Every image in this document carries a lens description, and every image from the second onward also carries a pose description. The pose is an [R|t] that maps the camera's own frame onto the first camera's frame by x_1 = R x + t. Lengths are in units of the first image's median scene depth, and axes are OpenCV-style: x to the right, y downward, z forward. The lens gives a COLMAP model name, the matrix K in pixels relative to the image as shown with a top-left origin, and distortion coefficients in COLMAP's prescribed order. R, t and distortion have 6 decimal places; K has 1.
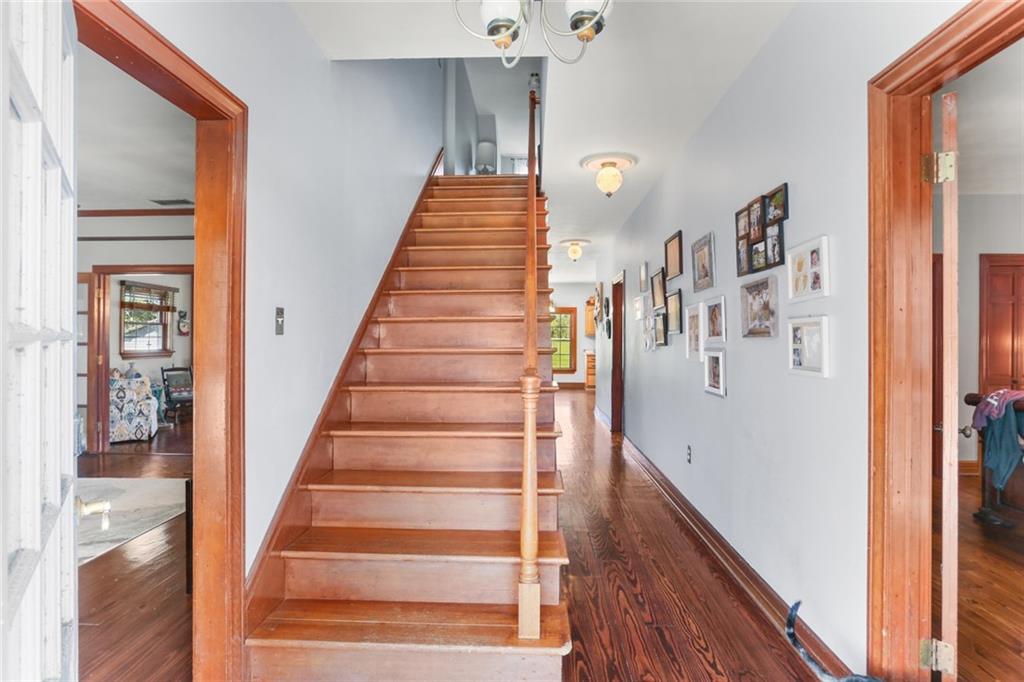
lens RADIAL K [[497.9, 0, 512.1], [0, 497.9, 335.6], [0, 0, 1]] dist [-0.000446, 0.000138]
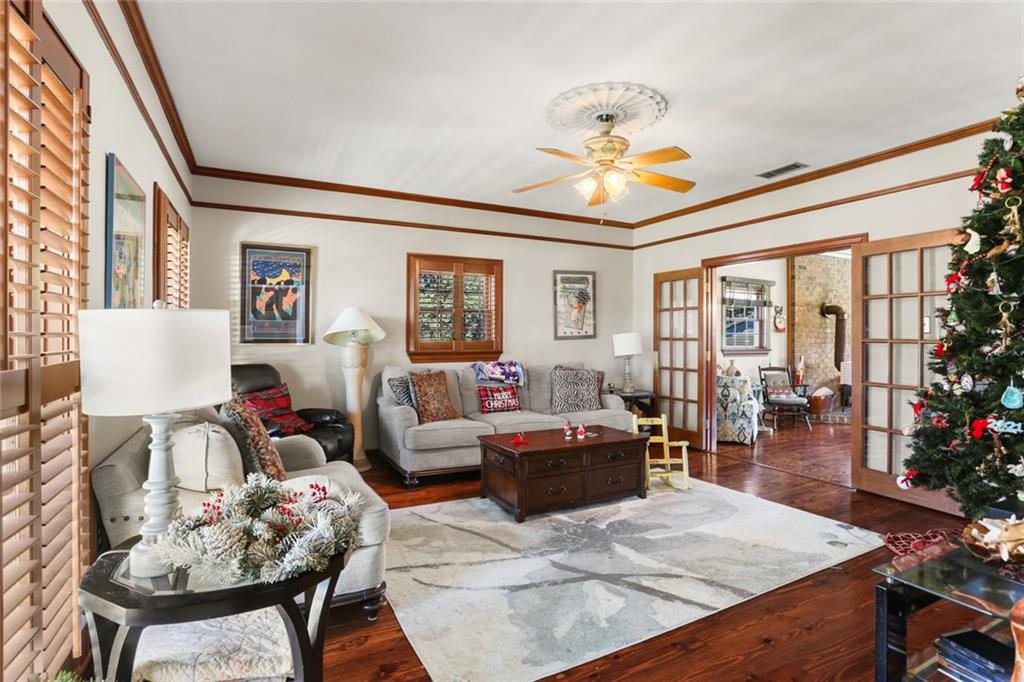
lens RADIAL K [[497.9, 0, 512.1], [0, 497.9, 335.6], [0, 0, 1]] dist [-0.000446, 0.000138]
pose [[0.498968, -0.003787, -0.866612, -0.132509], [0.003111, 0.999992, -0.002578, 0.007962], [0.866615, -0.001409, 0.498976, 0.137790]]
